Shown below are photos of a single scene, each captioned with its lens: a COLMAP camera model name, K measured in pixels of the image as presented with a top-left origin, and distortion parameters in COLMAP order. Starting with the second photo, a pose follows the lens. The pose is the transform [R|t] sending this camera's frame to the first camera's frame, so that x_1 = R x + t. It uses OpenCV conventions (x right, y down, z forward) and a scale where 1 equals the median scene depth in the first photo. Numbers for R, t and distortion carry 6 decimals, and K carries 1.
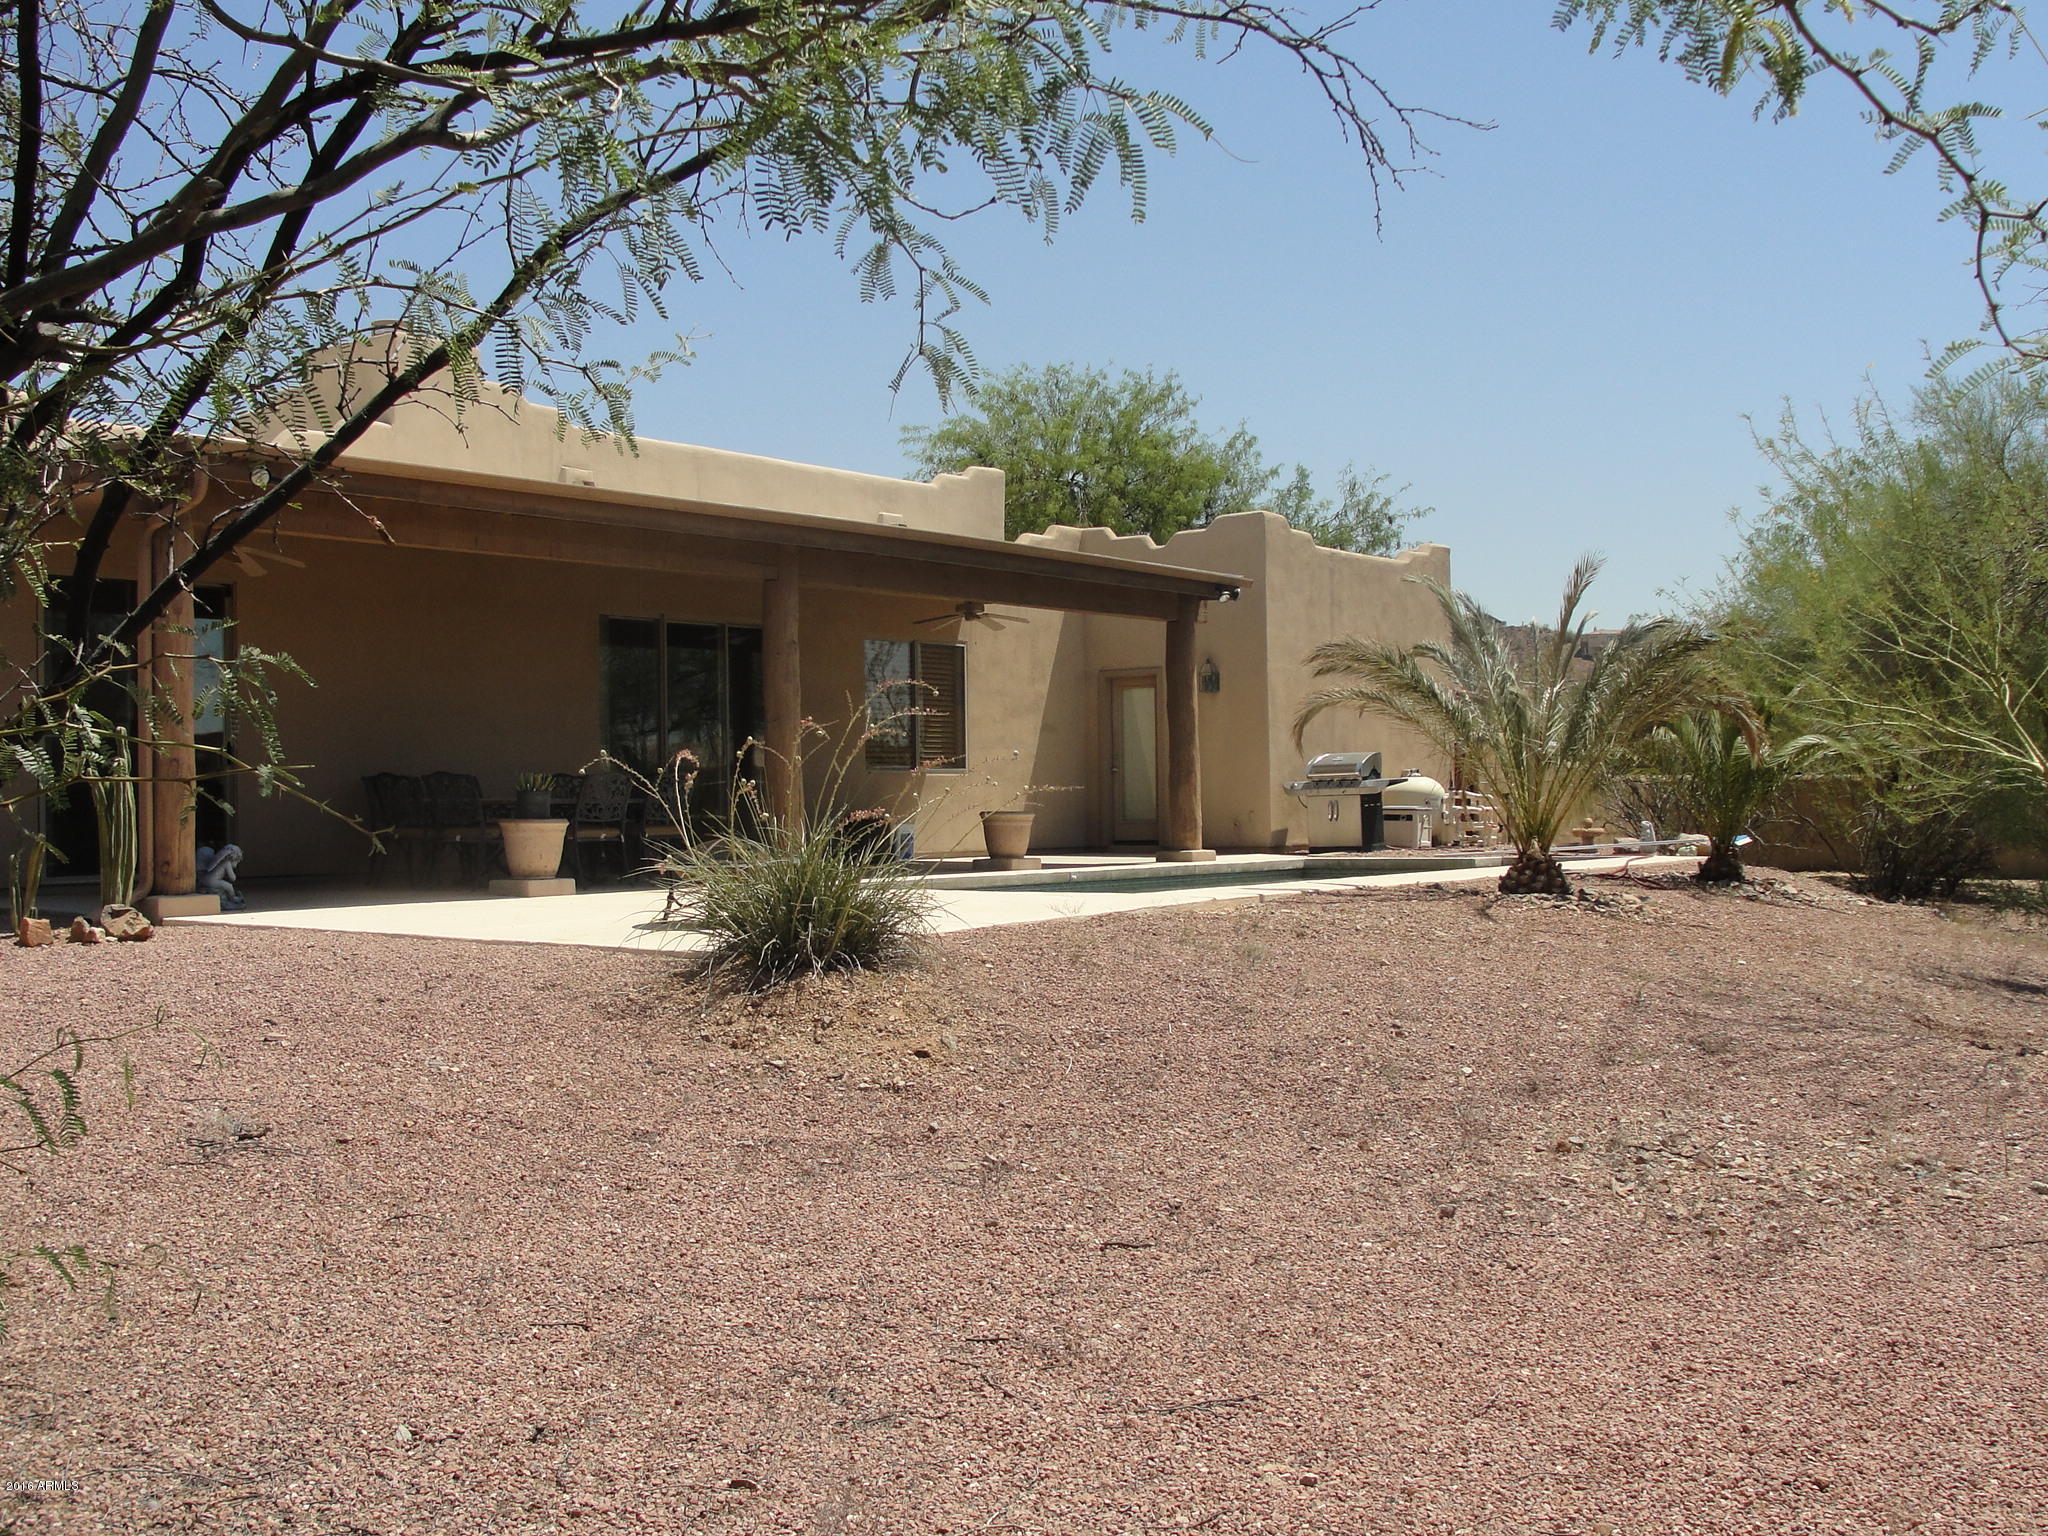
lens RADIAL K [[2363.3, 0, 1024.0], [0, 2363.3, 768.0], [0, 0, 1]] dist [-0.202823, 0.274721]
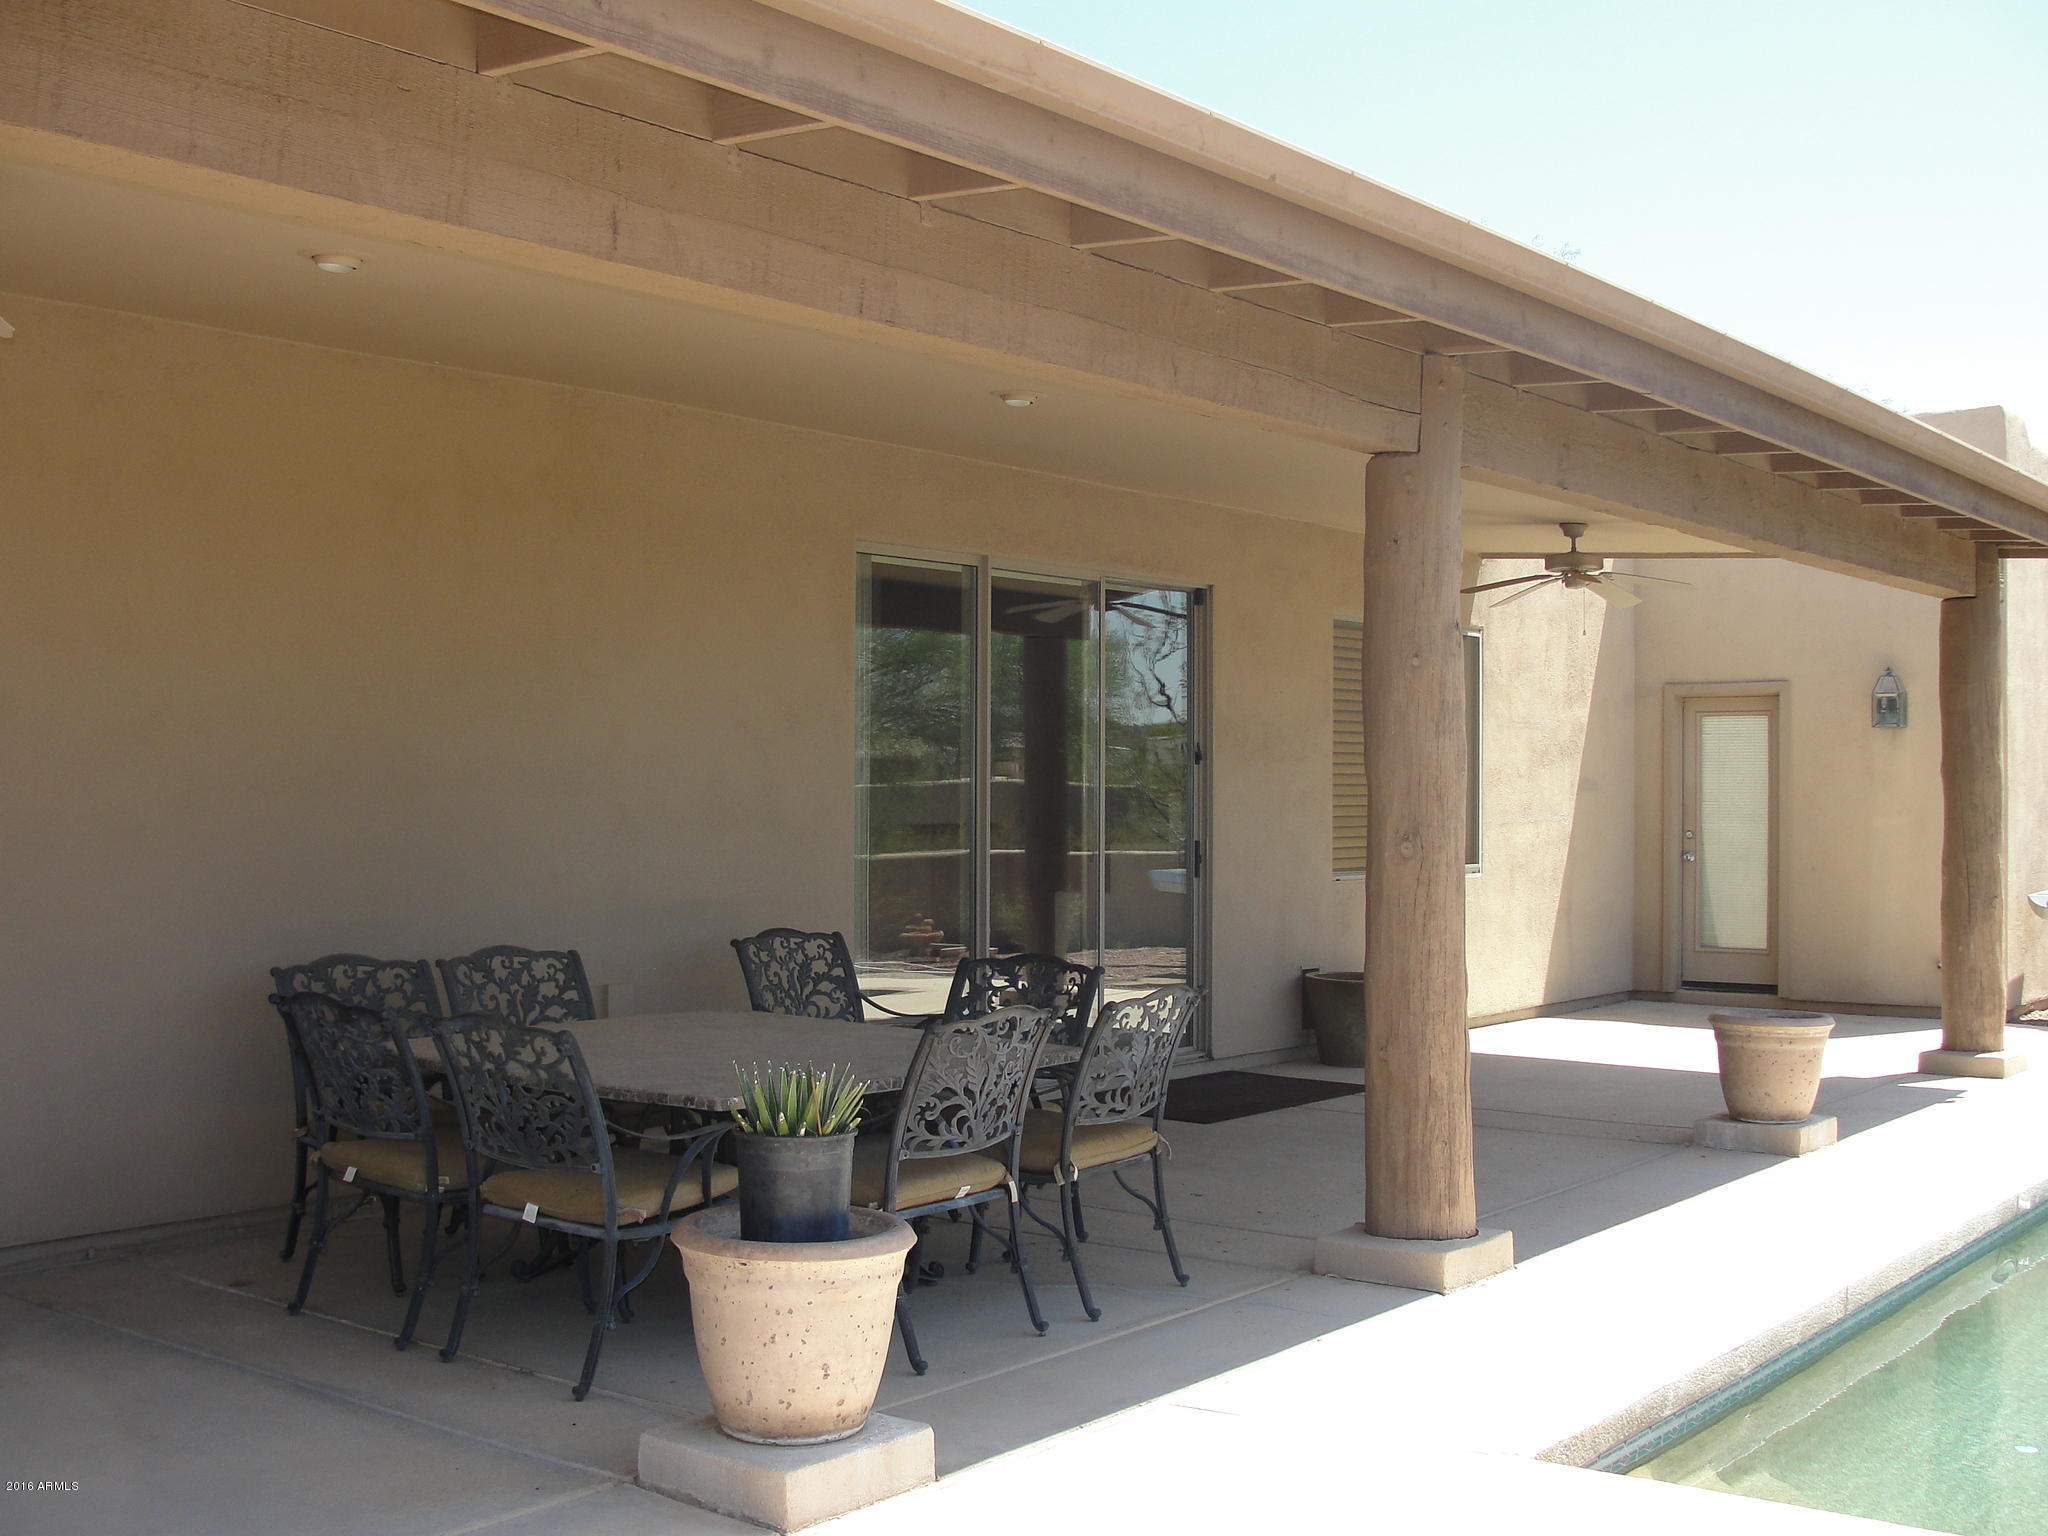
lens RADIAL K [[2363.3, 0, 1024.0], [0, 2363.3, 768.0], [0, 0, 1]] dist [-0.202823, 0.274721]
pose [[0.999403, 0.016611, -0.030295, -0.173240], [-0.016364, 0.999831, 0.008376, -0.037648], [0.030429, -0.007875, 0.999506, 0.713684]]
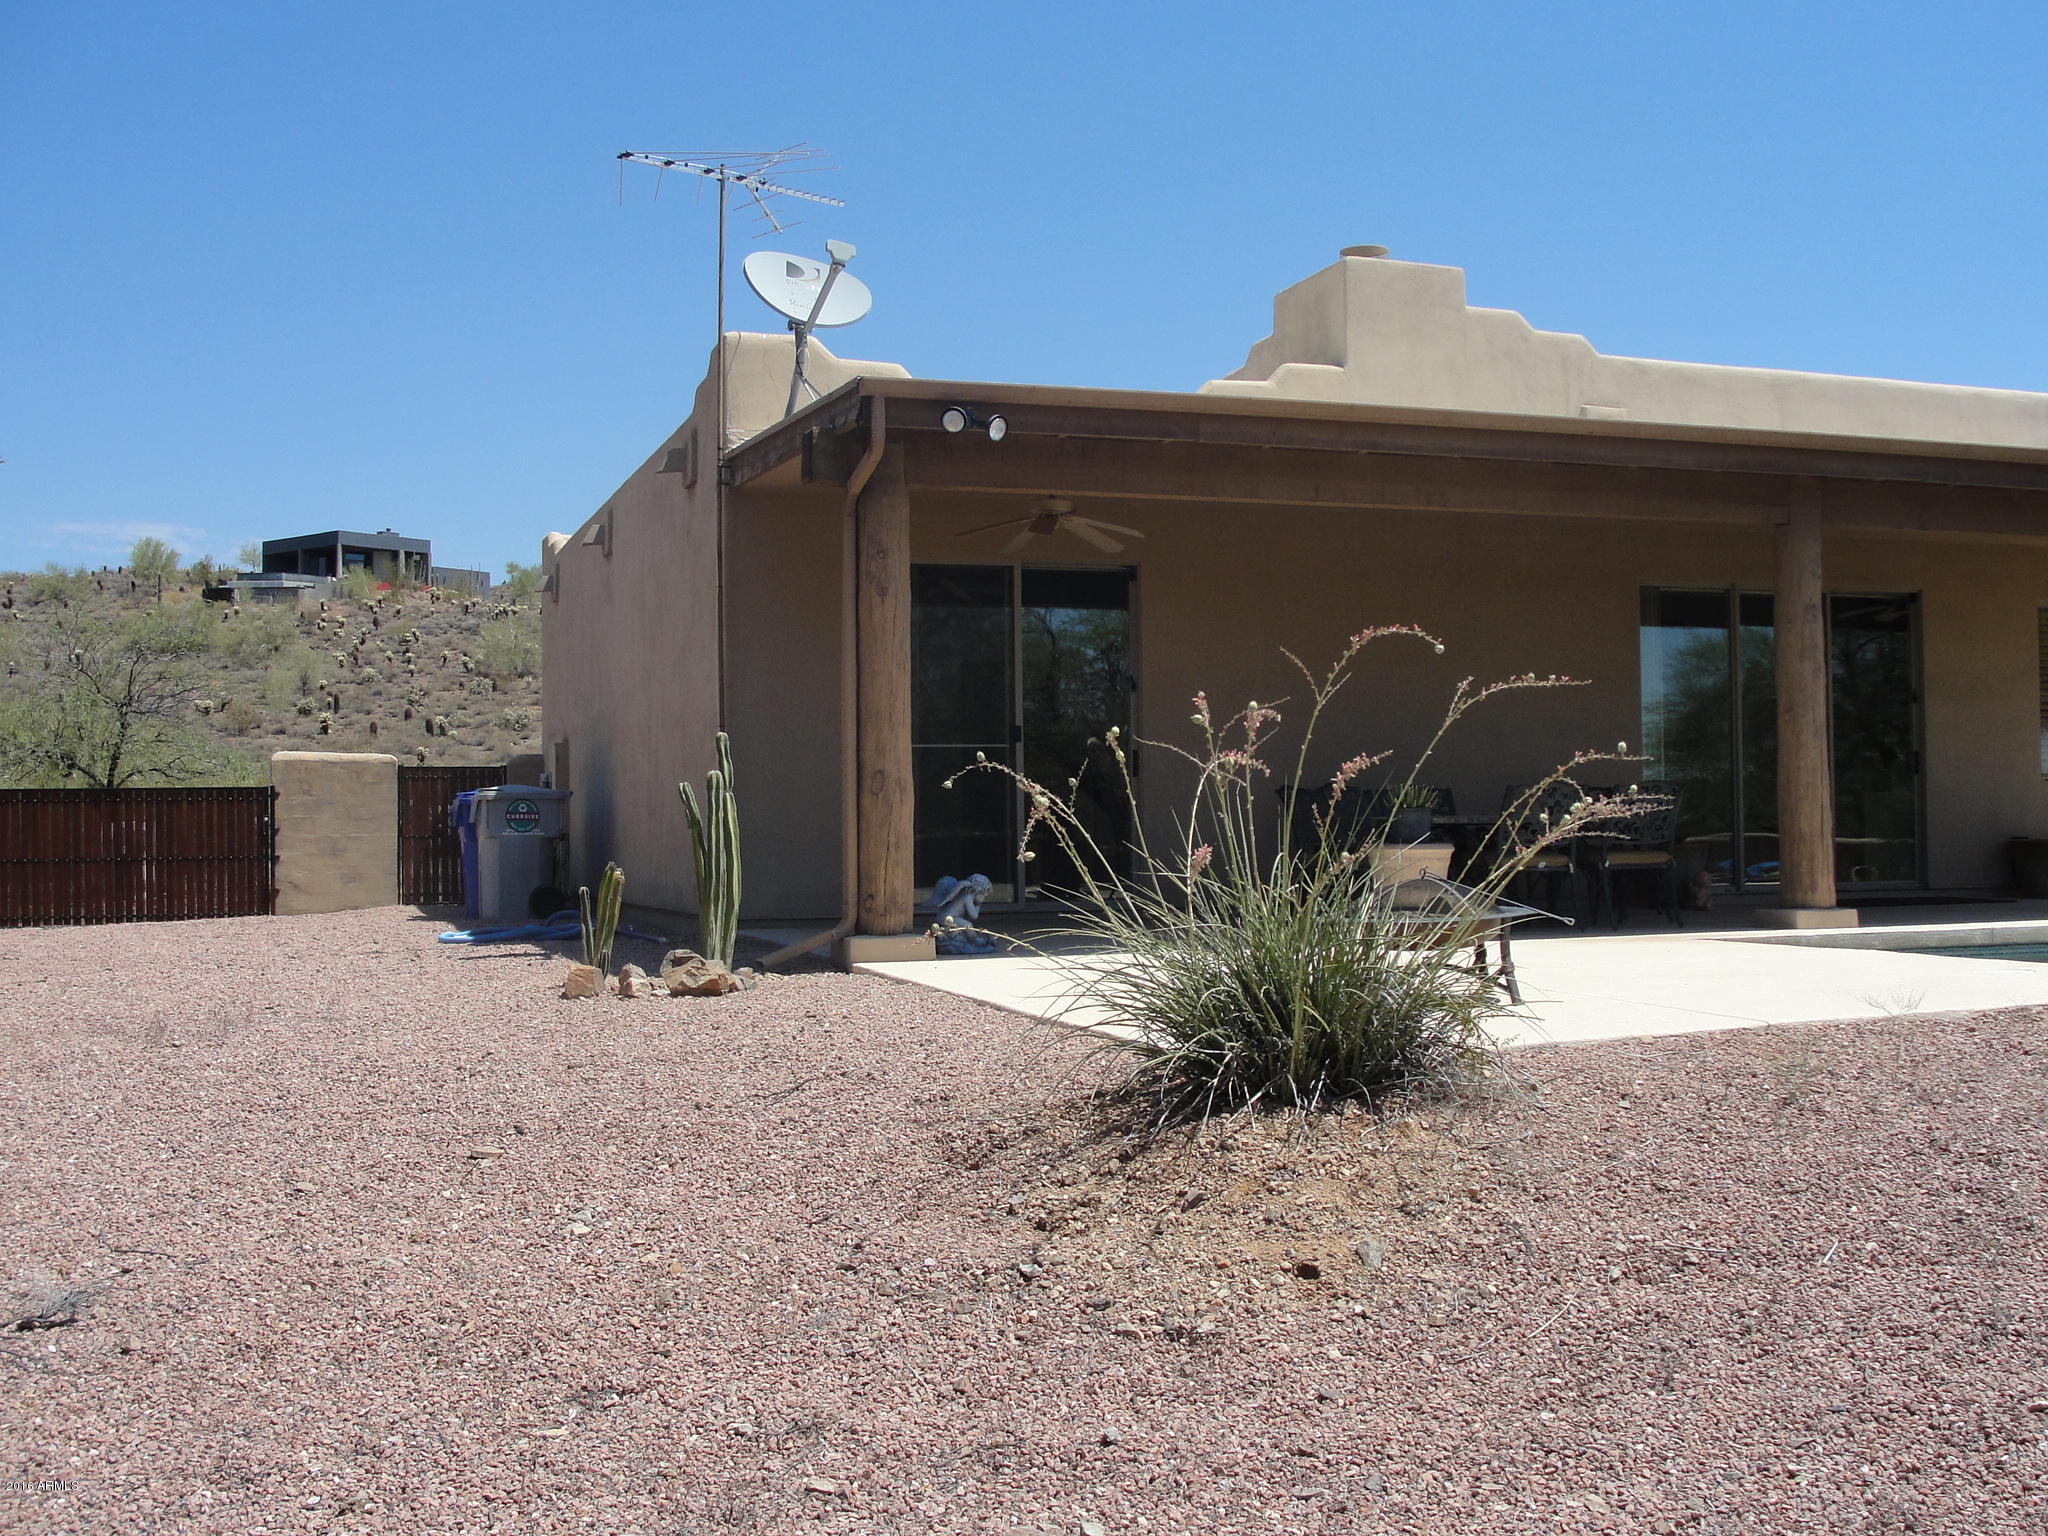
lens RADIAL K [[2363.3, 0, 1024.0], [0, 2363.3, 768.0], [0, 0, 1]] dist [-0.202823, 0.274721]
pose [[0.816978, -0.008542, -0.576606, 0.136735], [0.006179, 0.999963, -0.006059, 0.000522], [0.576636, 0.001387, 0.817000, 0.289592]]
